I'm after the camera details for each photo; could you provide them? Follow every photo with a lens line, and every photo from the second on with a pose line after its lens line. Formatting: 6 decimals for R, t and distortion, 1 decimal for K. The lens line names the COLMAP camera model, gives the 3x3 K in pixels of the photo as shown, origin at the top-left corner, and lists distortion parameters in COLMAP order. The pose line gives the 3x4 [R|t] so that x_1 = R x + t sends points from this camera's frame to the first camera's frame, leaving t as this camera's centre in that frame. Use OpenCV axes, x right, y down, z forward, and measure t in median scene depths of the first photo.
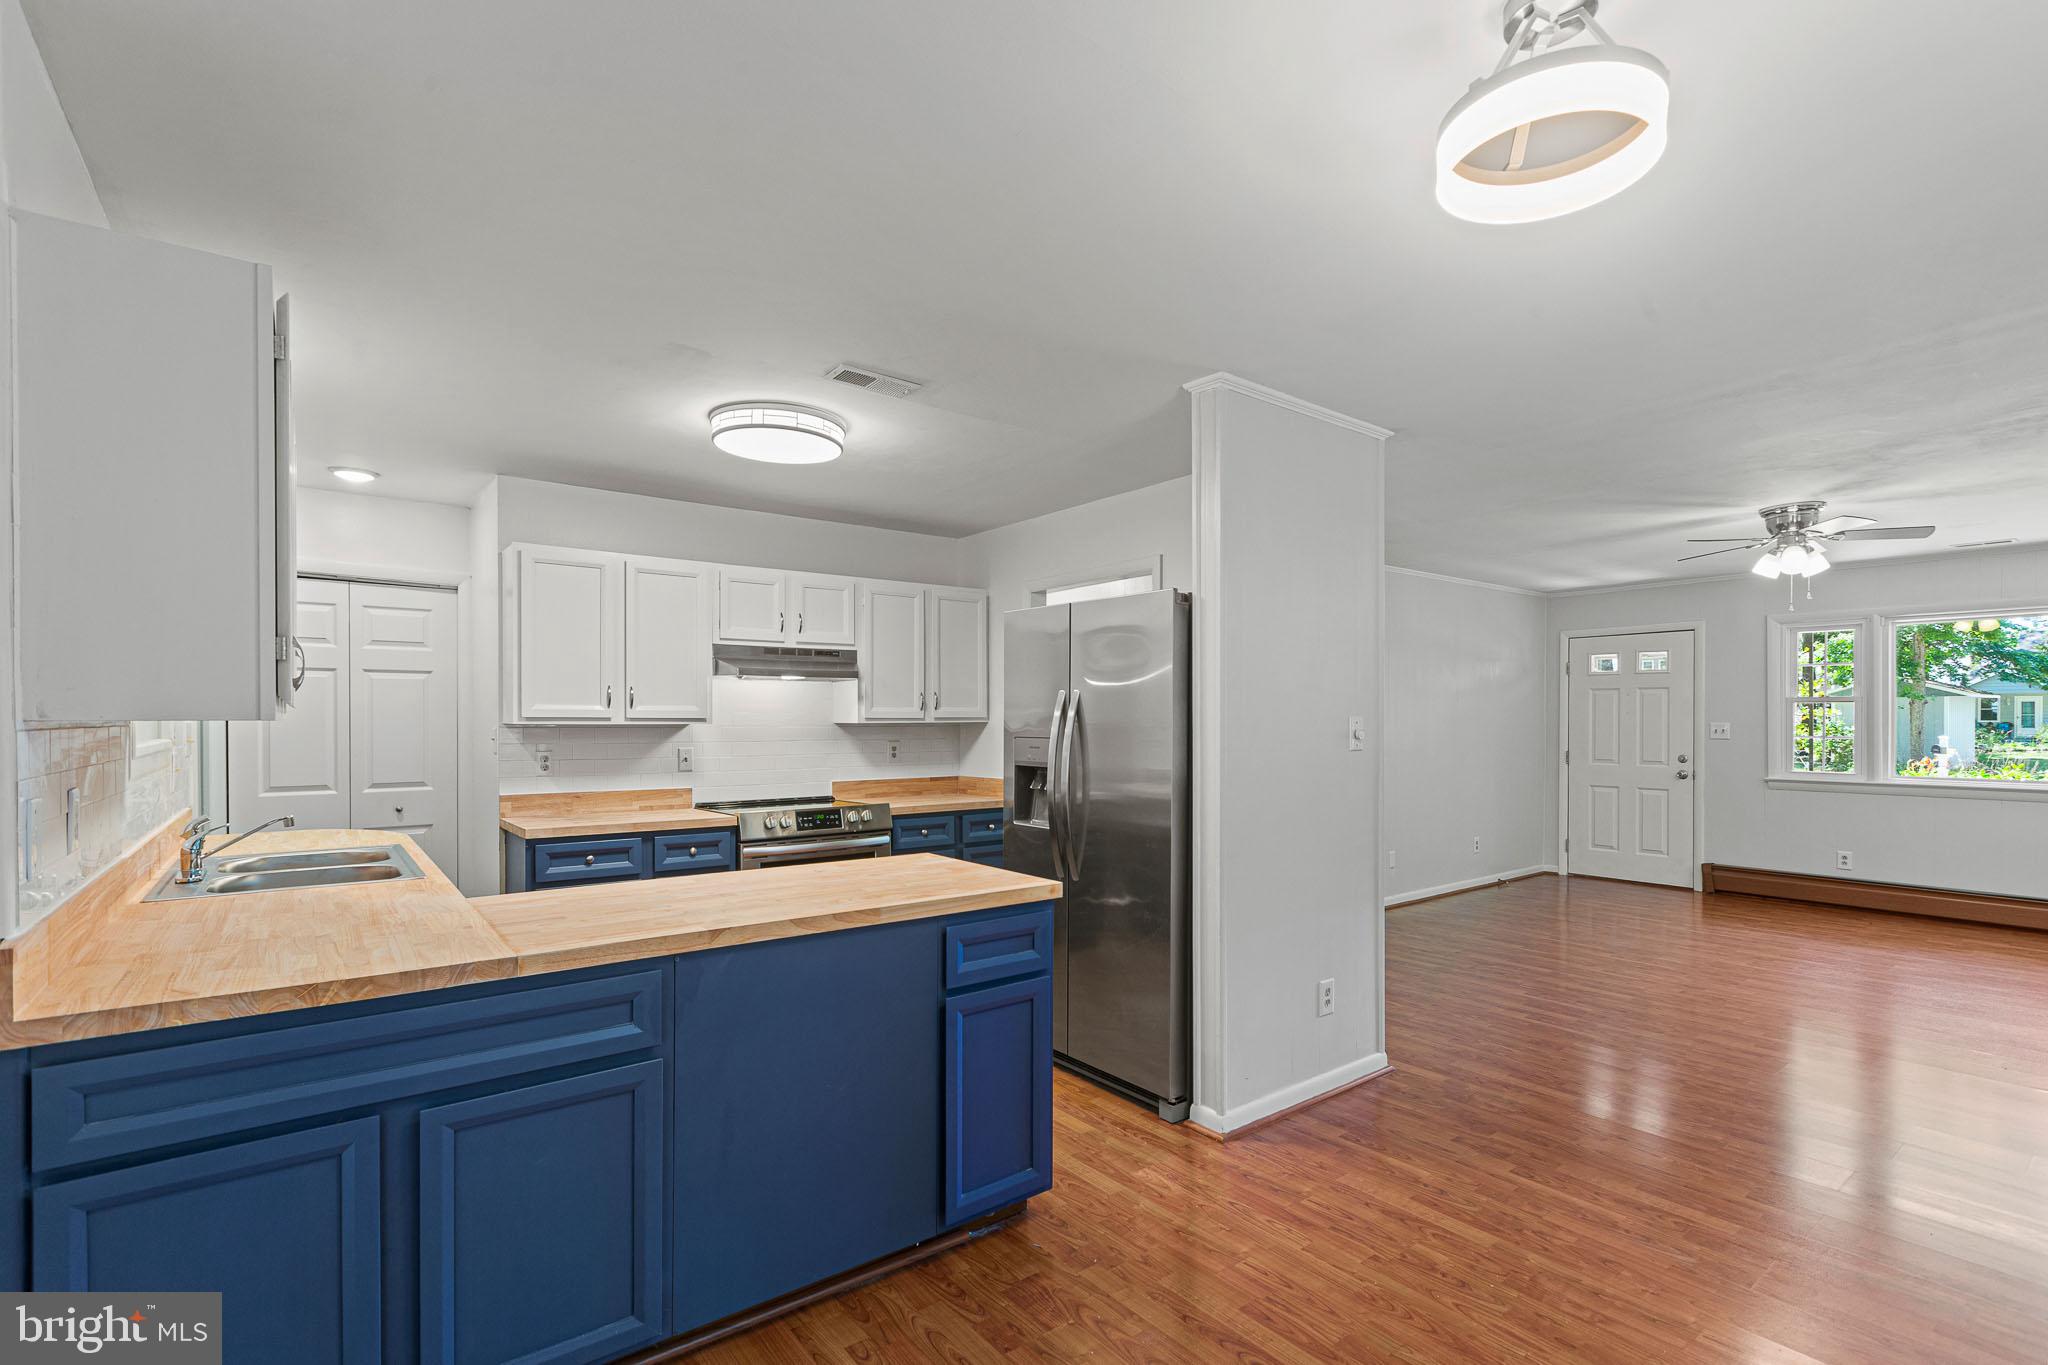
lens RADIAL K [[915.5, 0, 1028.4], [0, 915.5, 725.6], [0, 0, 1]] dist [0.000979, -0.000174]
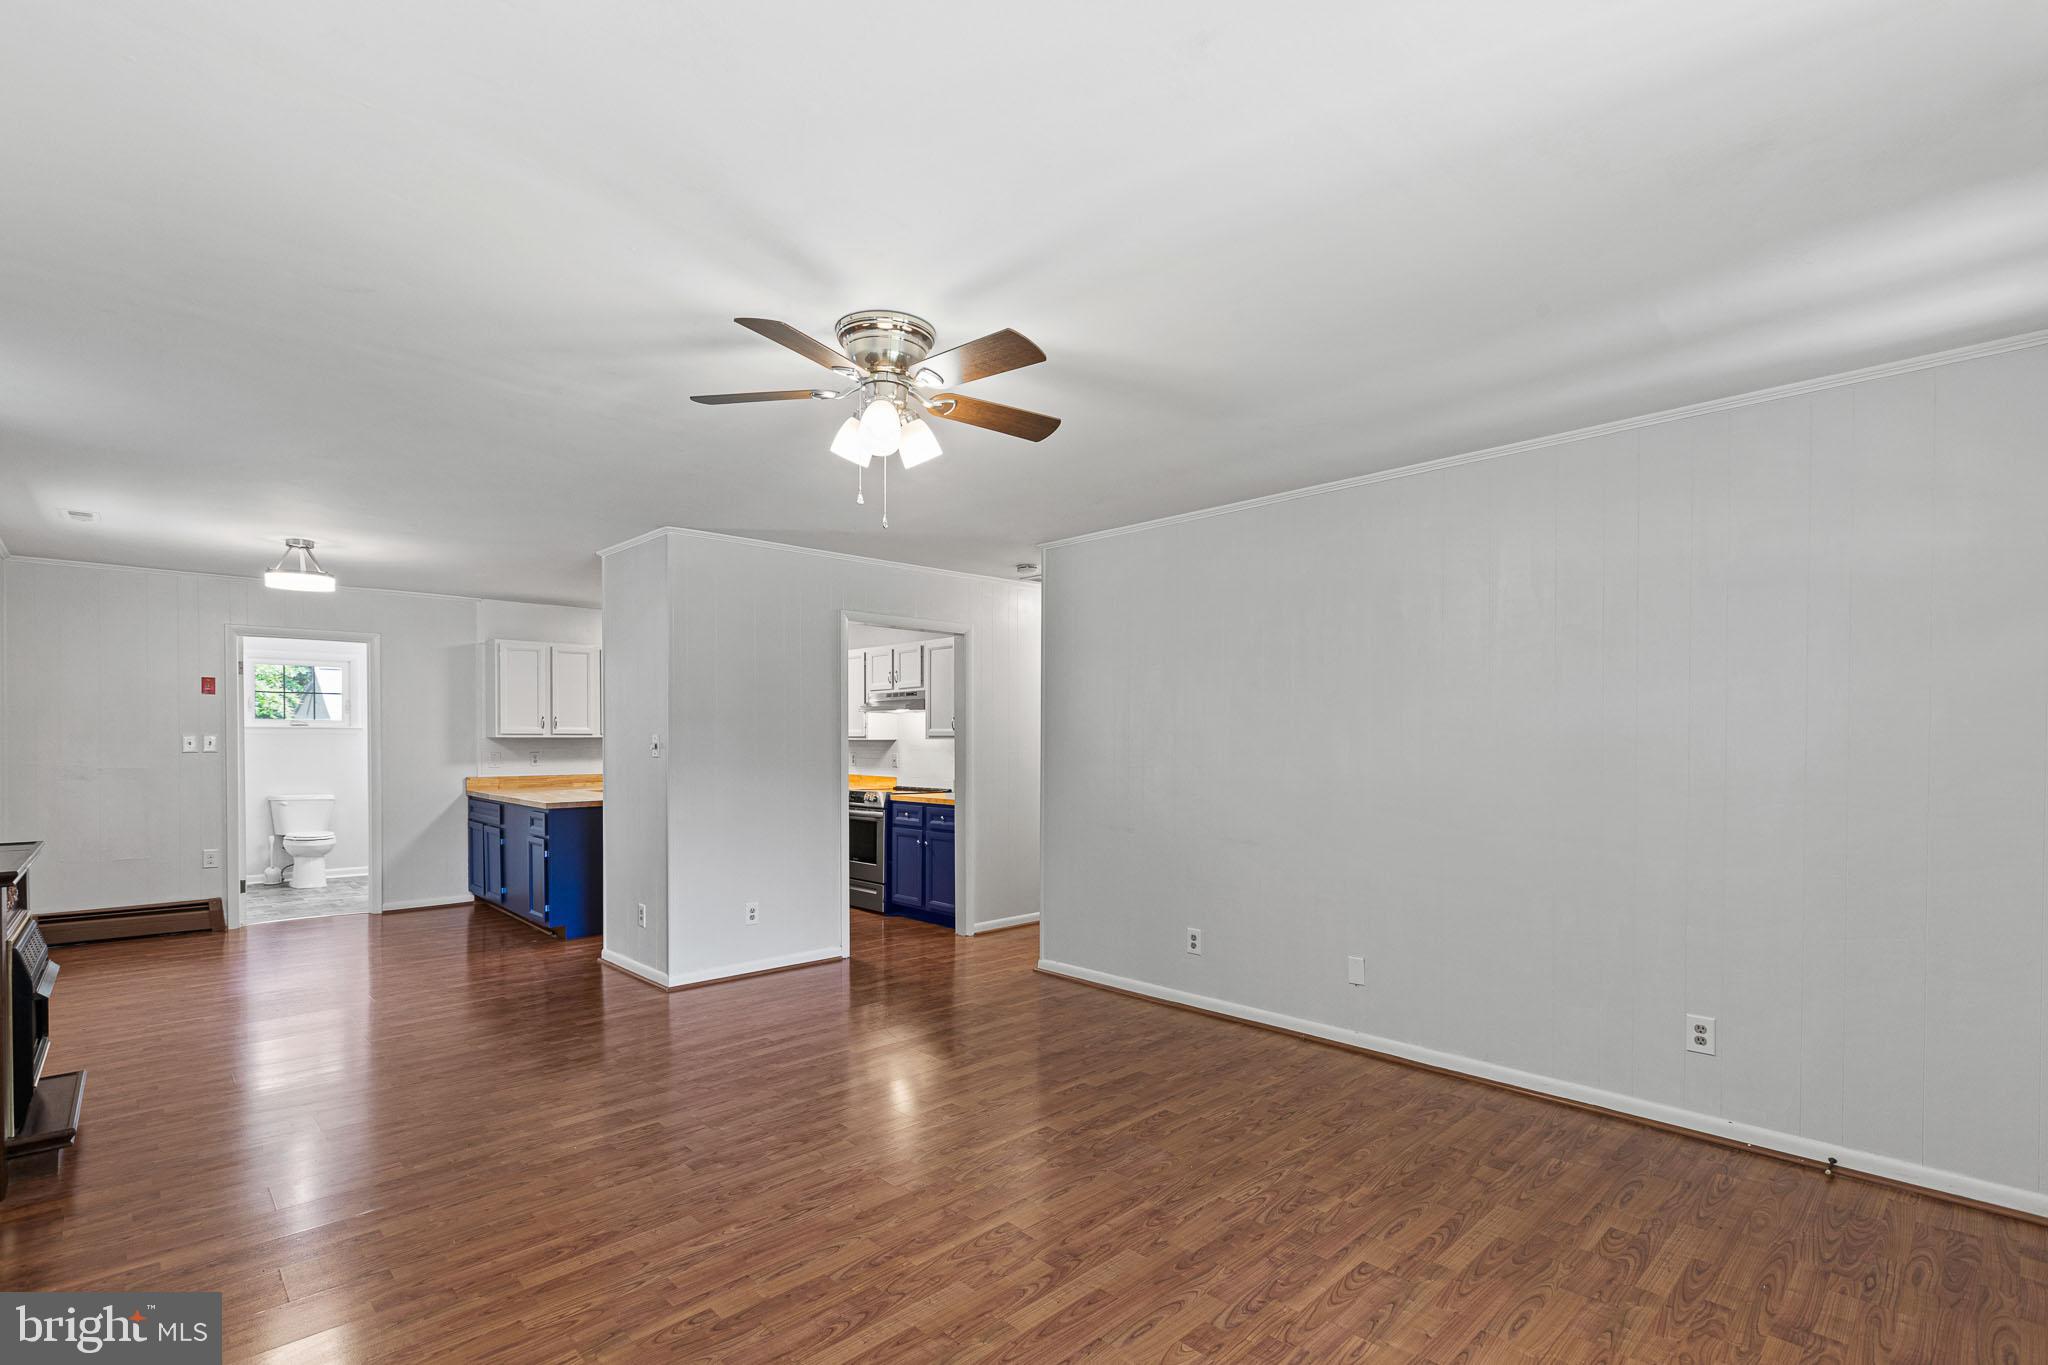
lens RADIAL K [[915.5, 0, 1022.3], [0, 915.5, 752.1], [0, 0, 1]] dist [0.000979, -0.000174]
pose [[0.129346, 0.013828, -0.991503, 1.506199], [-0.006319, 0.999894, 0.013121, -0.003432], [0.991579, 0.004568, 0.129420, 1.112072]]
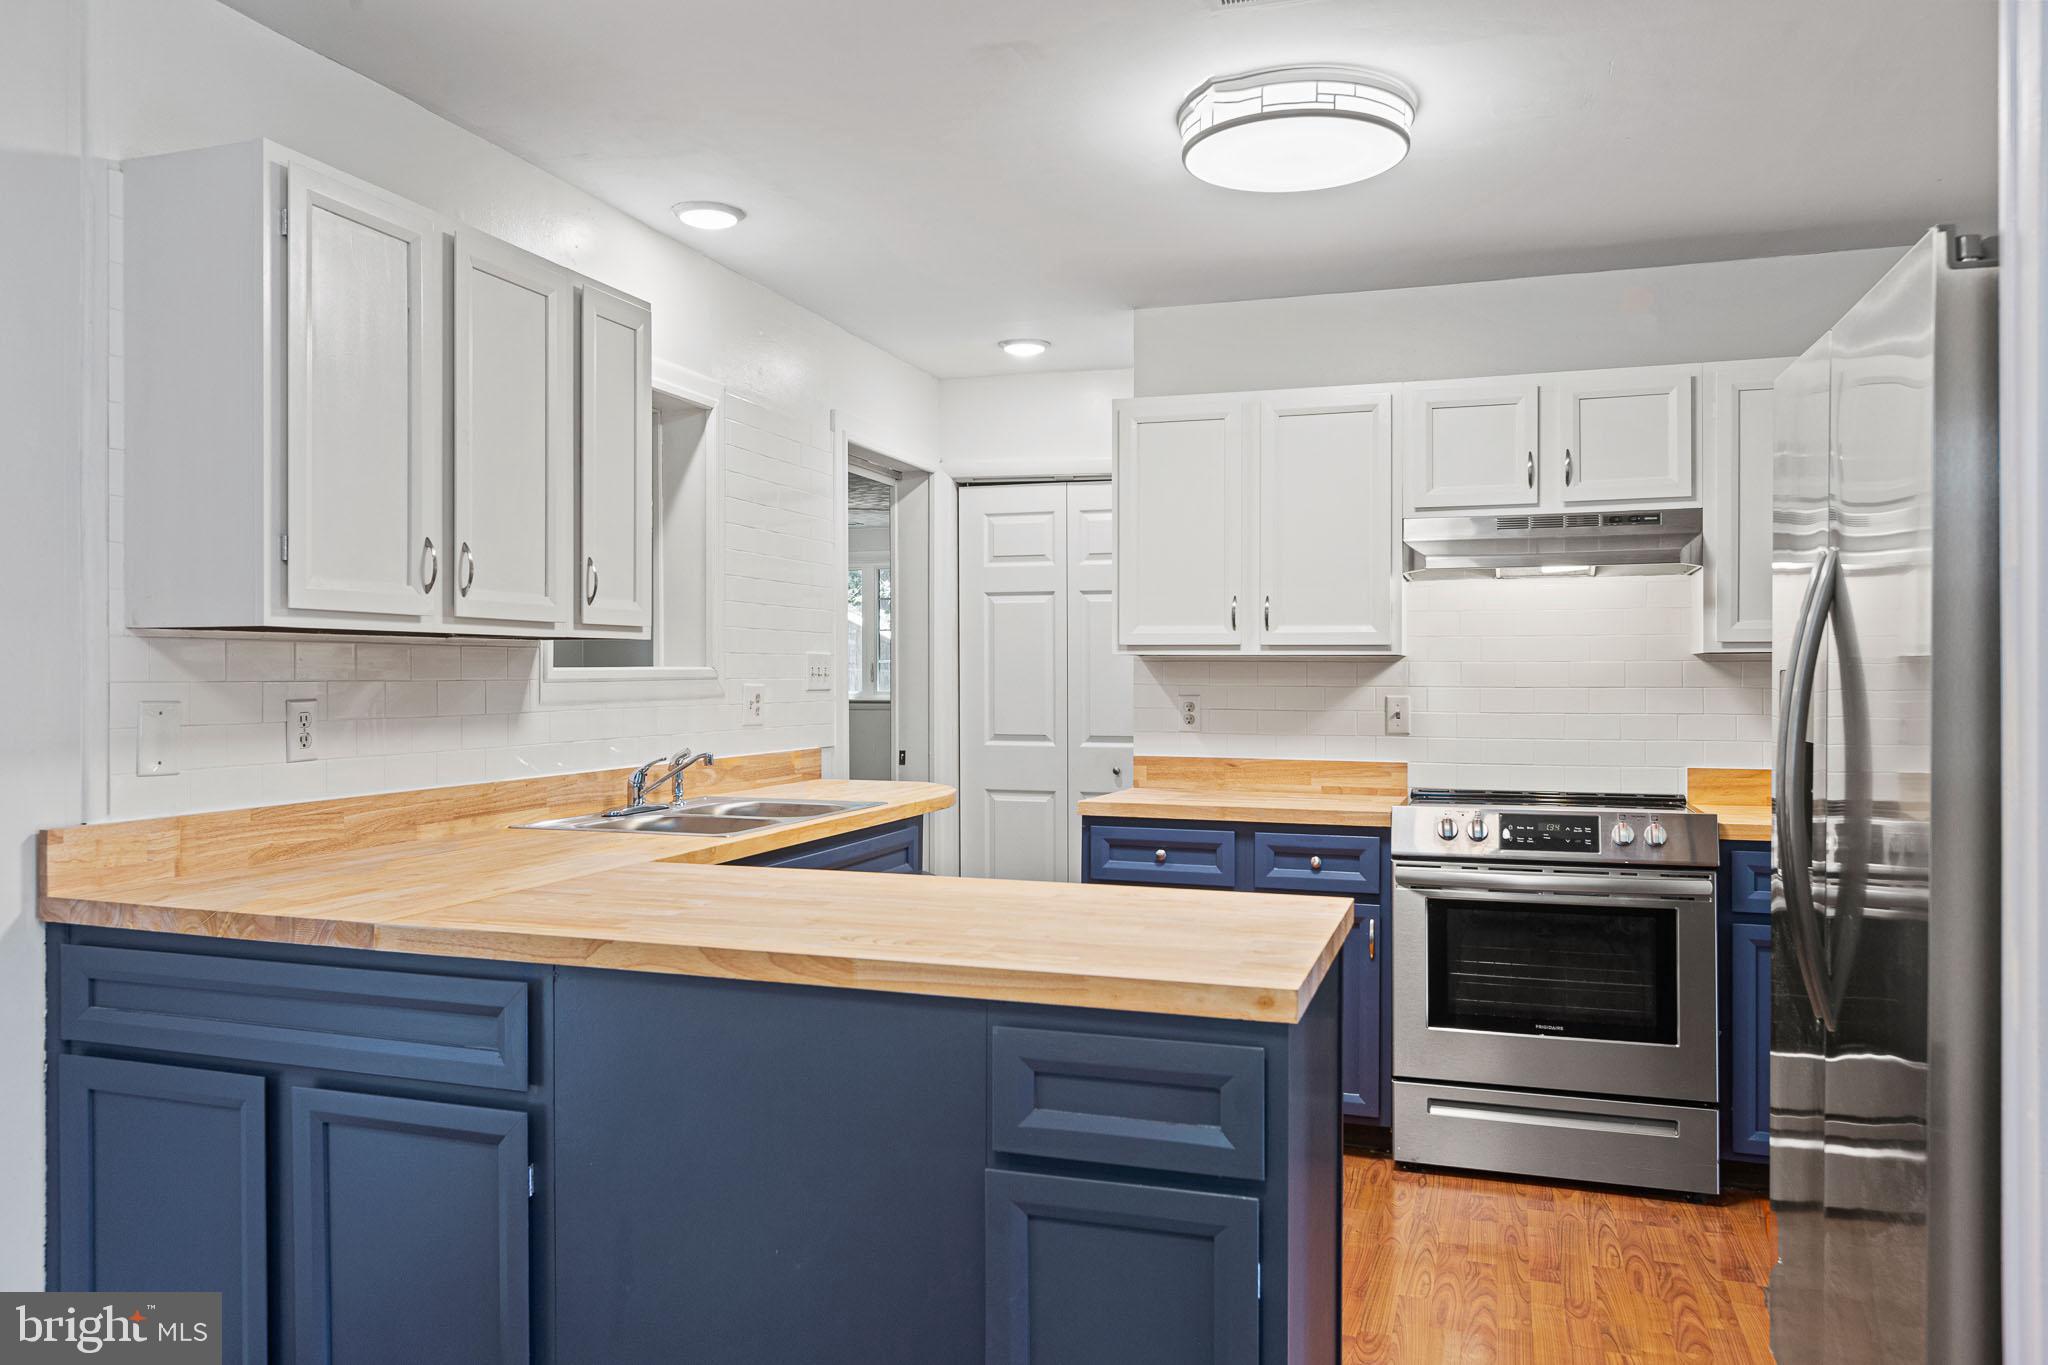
lens RADIAL K [[1418.8, 0, 1022.6], [0, 1418.8, 683.5], [0, 0, 1]] dist [0.003363, -0.003228]
pose [[0.564215, 0.006695, -0.825601, 0.284589], [-0.005399, 0.999976, 0.004420, 0.014628], [0.825611, 0.001964, 0.564237, 0.291907]]
